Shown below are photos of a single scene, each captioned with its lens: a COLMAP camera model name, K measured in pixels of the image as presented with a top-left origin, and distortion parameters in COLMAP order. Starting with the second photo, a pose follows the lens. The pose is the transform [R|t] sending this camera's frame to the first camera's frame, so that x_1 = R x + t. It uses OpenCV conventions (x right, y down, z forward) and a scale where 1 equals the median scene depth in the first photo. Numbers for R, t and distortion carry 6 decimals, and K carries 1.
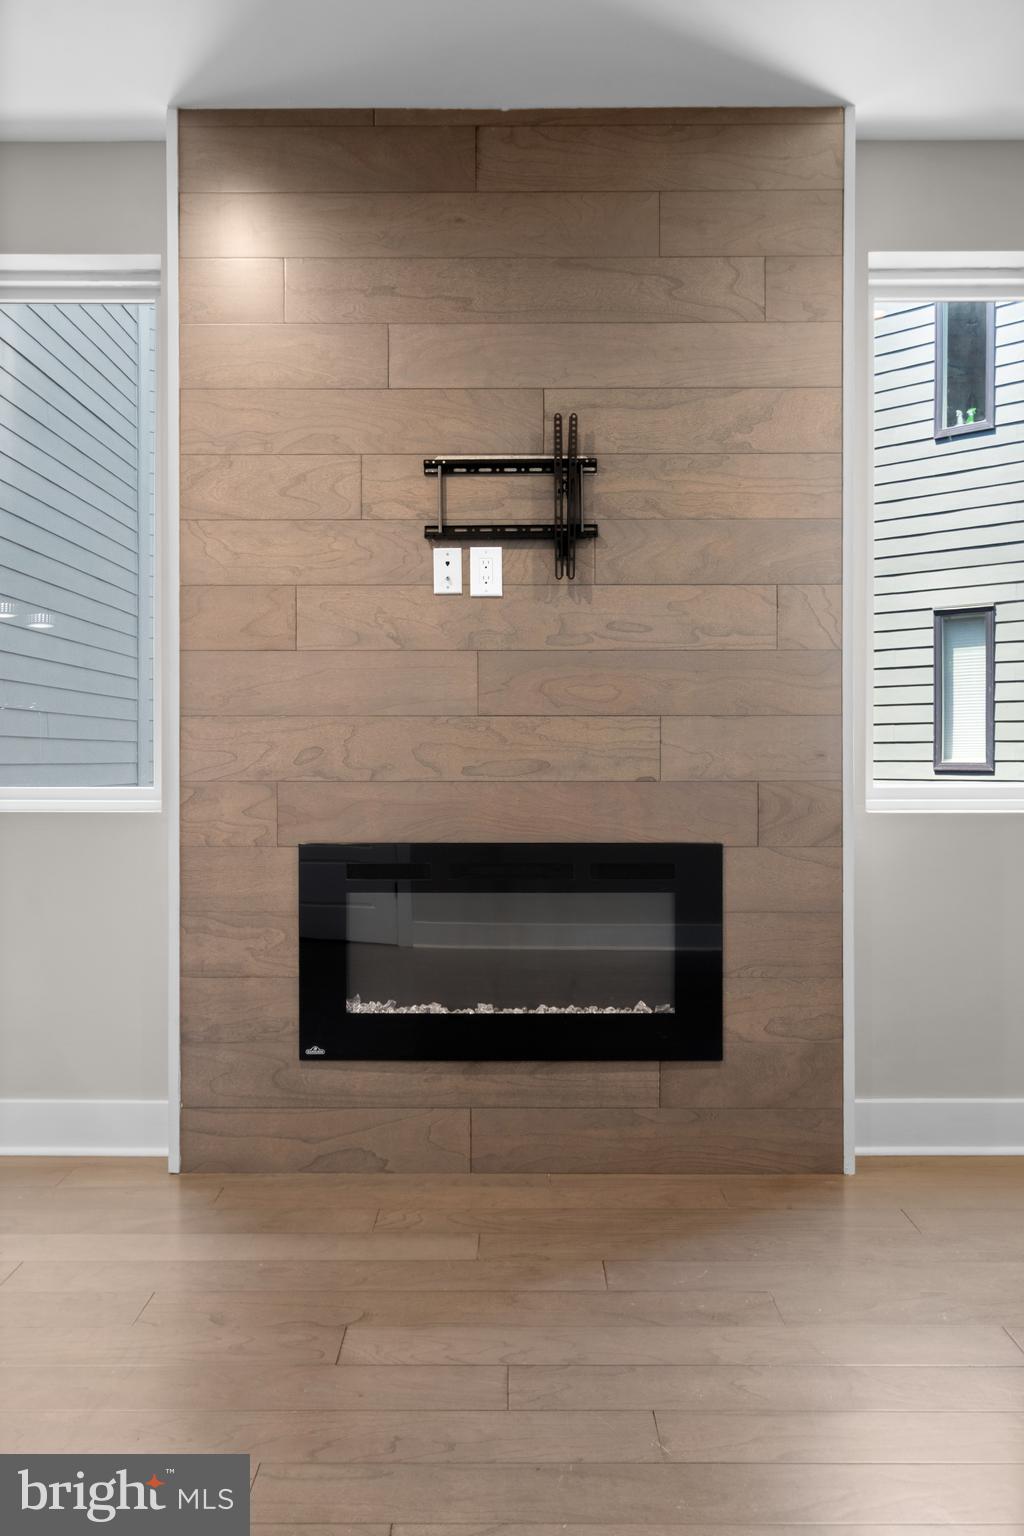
lens RADIAL K [[1396.3, 0, 512.0], [0, 1396.3, 768.0], [0, 0, 1]] dist [-0.006296, 0.006955]
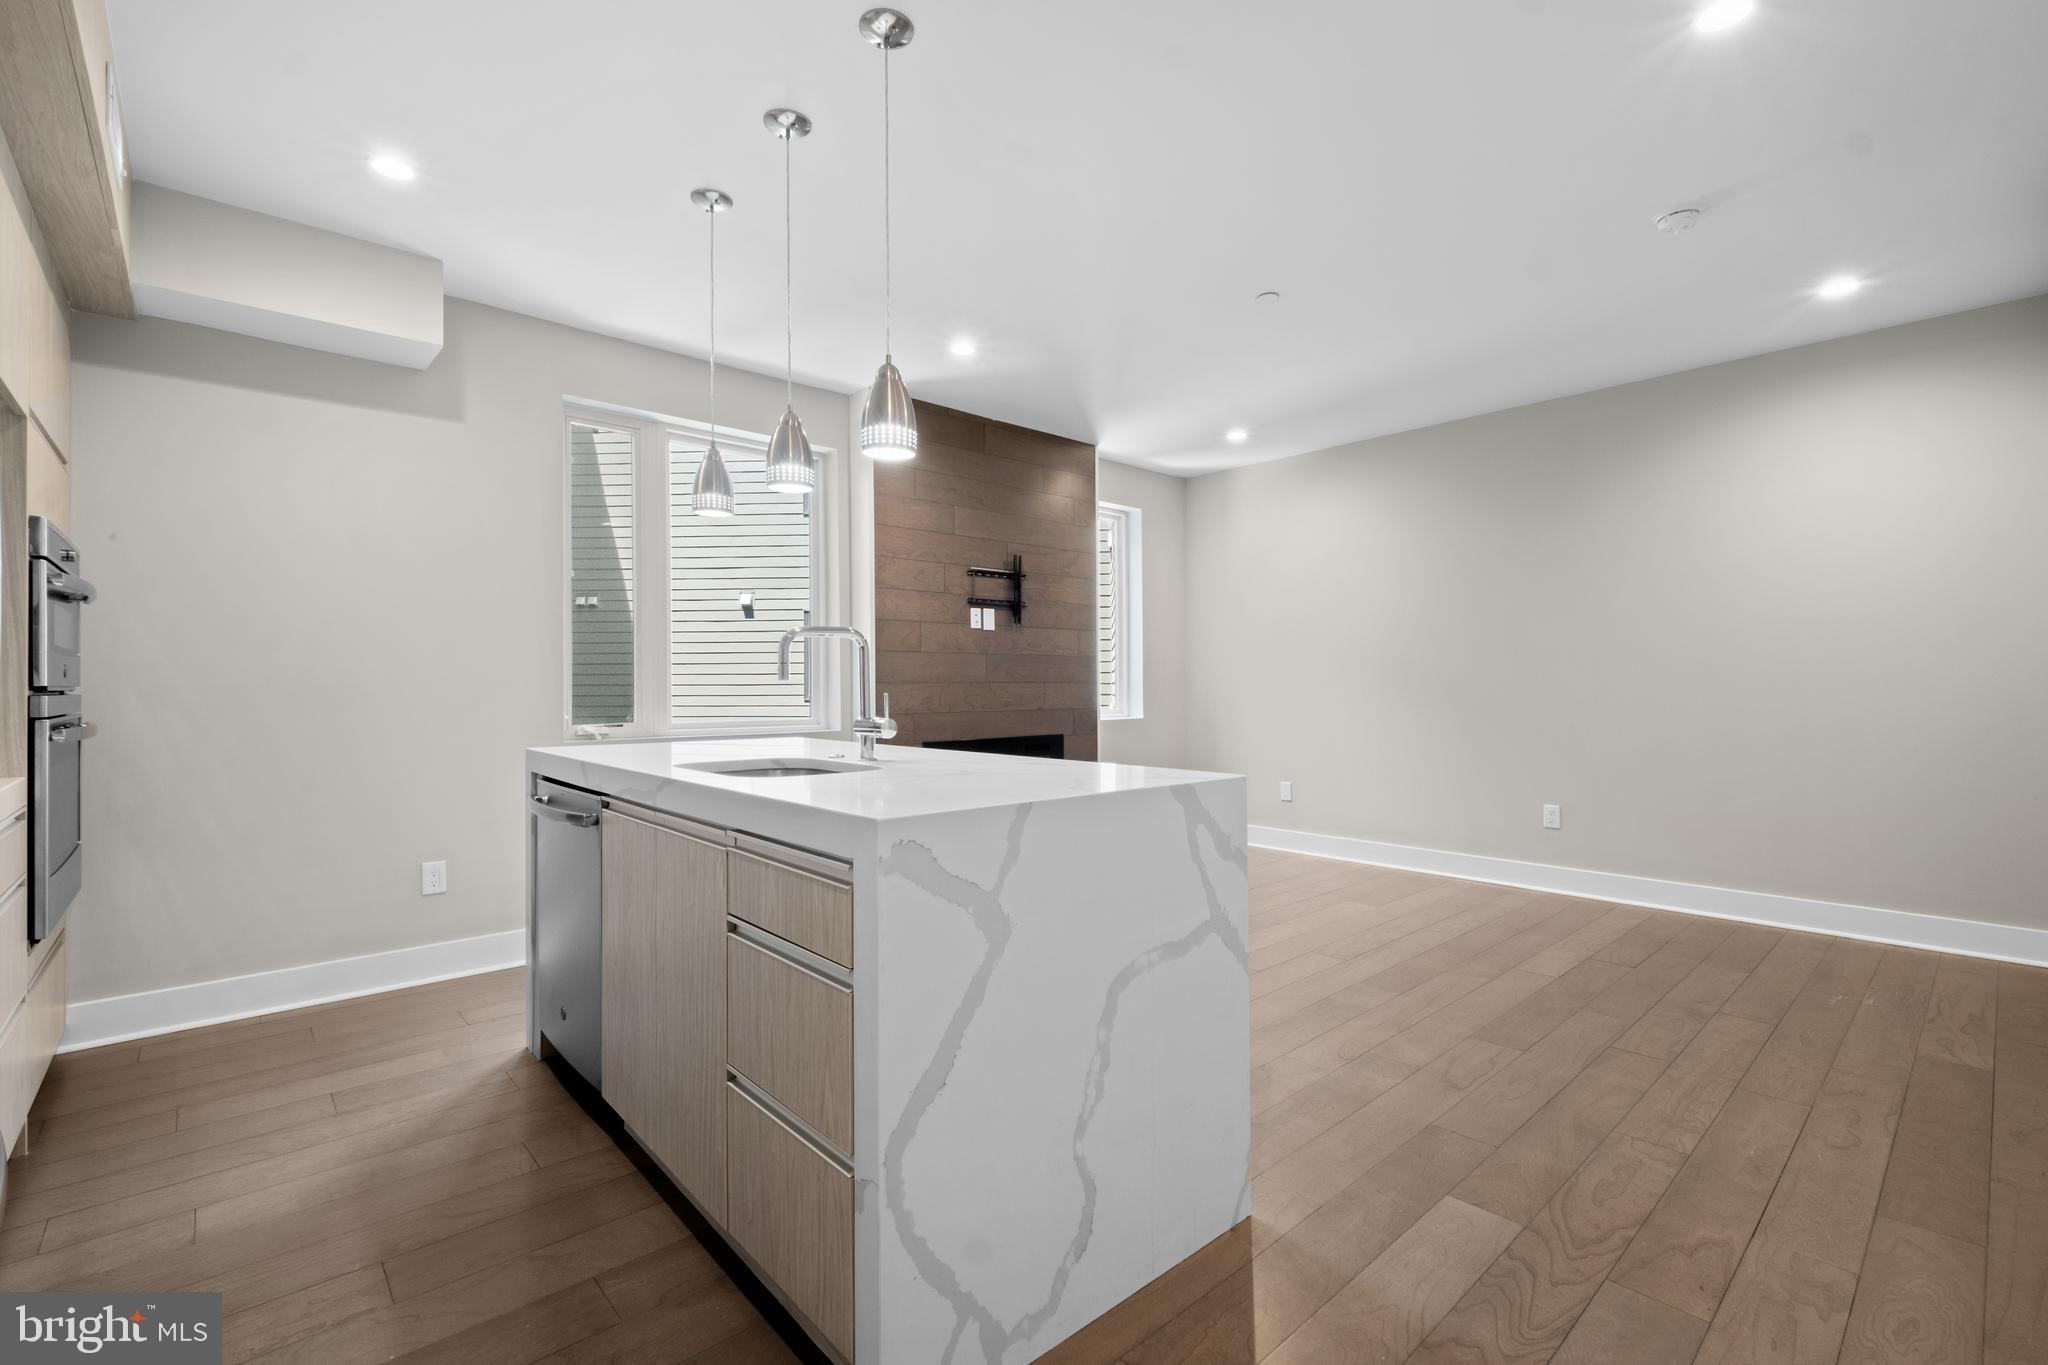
lens RADIAL K [[895.7, 0, 1029.6], [0, 895.7, 679.1], [0, 0, 1]] dist [0.002683, -0.001328]
pose [[0.734760, 0.001543, 0.678326, -0.962783], [0.010995, 0.999839, -0.014184, -0.021642], [-0.678238, 0.017880, 0.734624, -0.119585]]
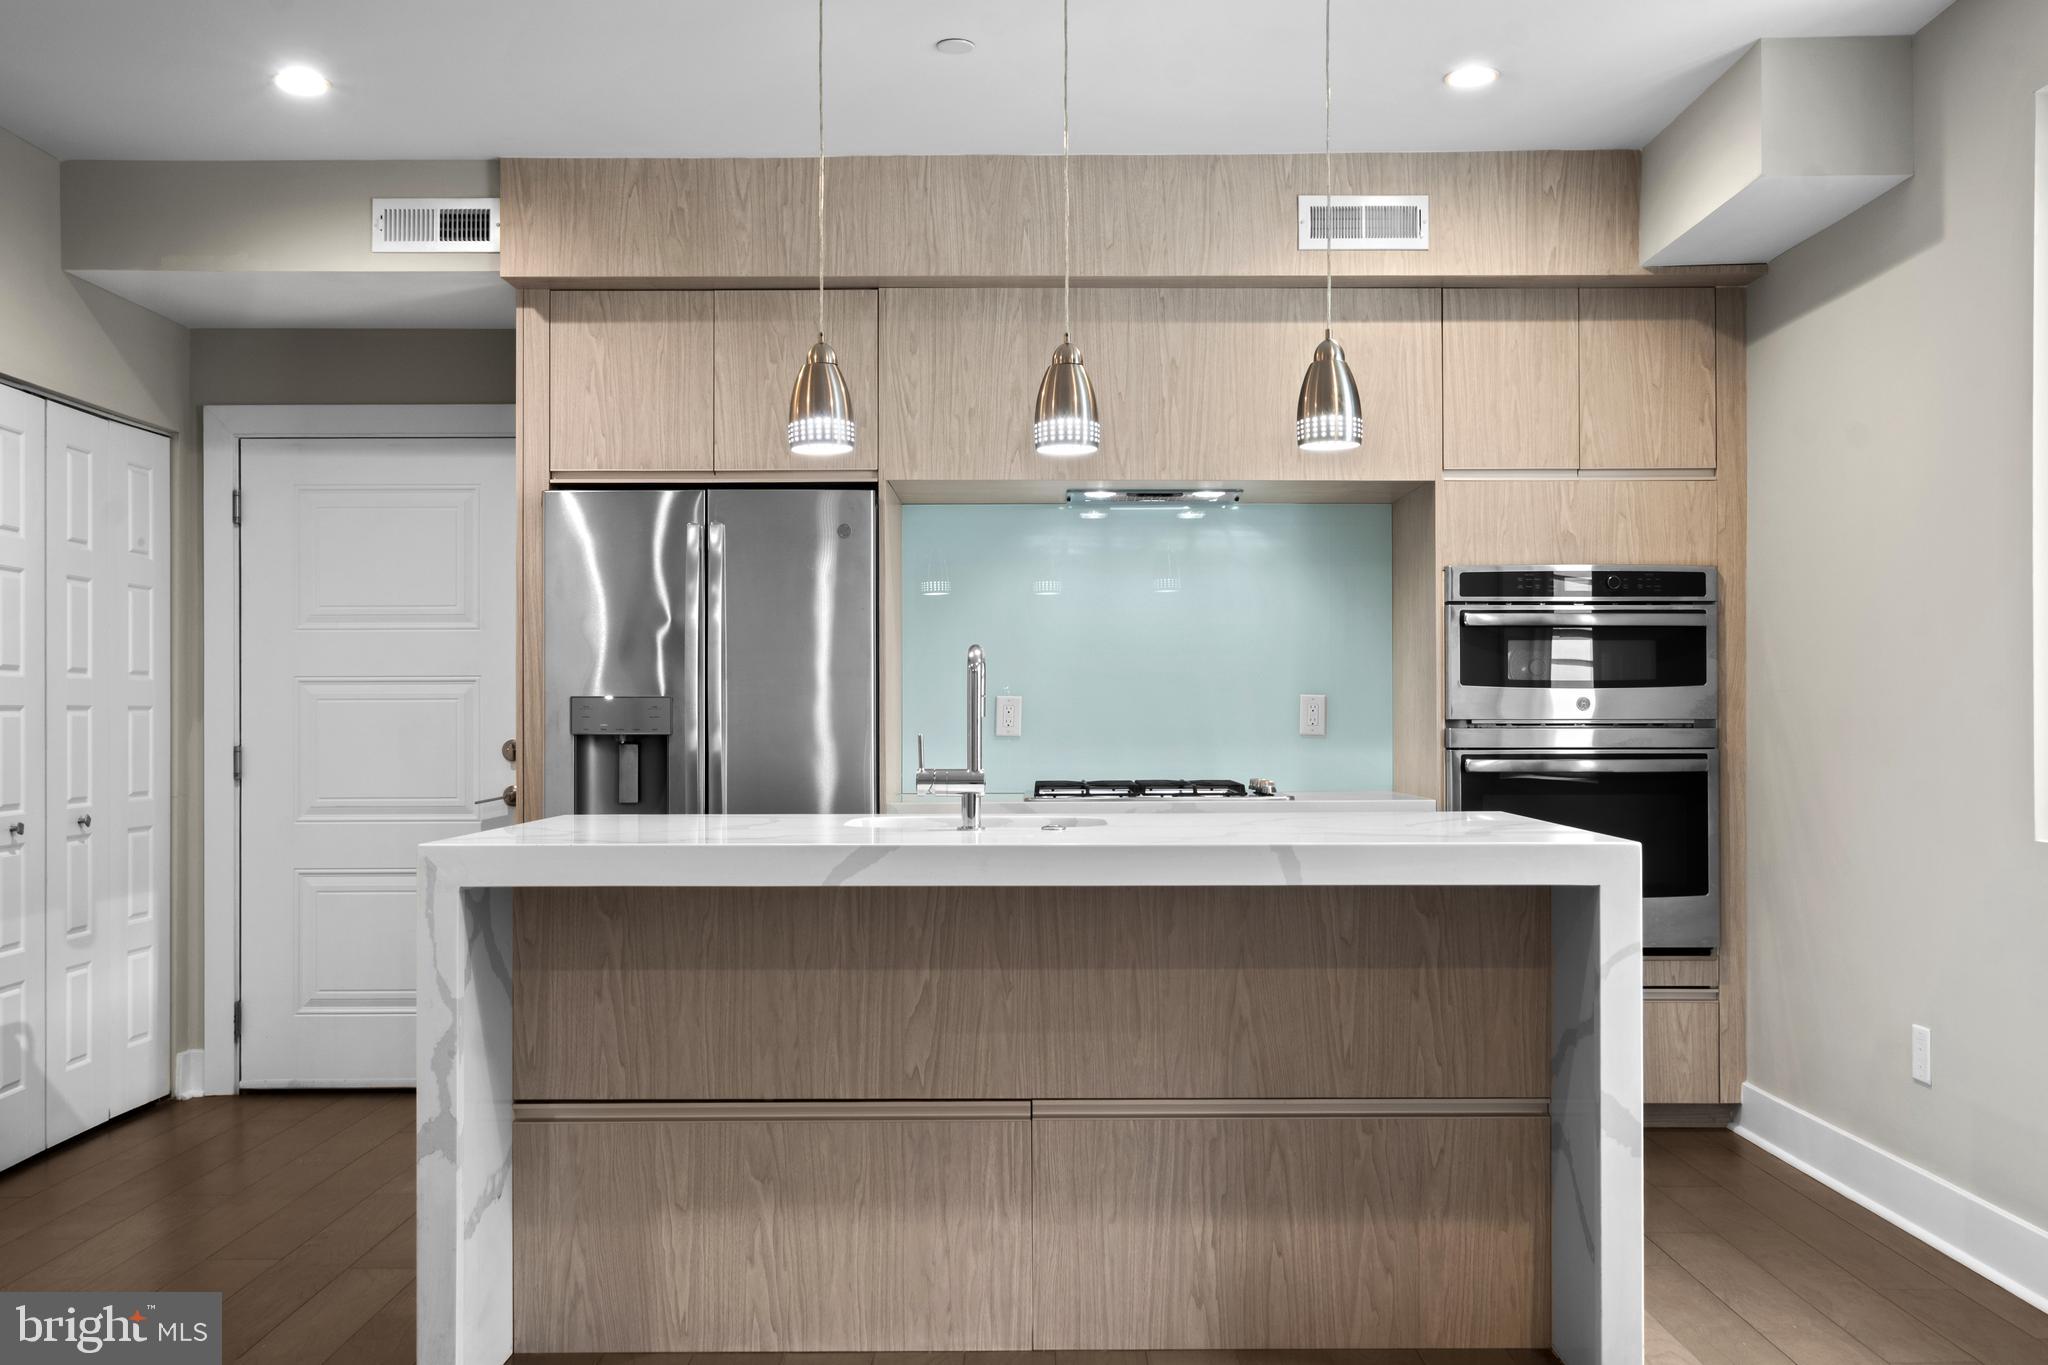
lens RADIAL K [[1840.0, 0, 1034.1], [0, 1840.0, 704.3], [0, 0, 1]] dist [-0.002201, 0.007936]
pose [[0.007812, -0.007982, -0.999938, 0.392636], [-0.006602, 0.999946, -0.008034, -0.030992], [0.999948, 0.006664, 0.007759, 0.484156]]
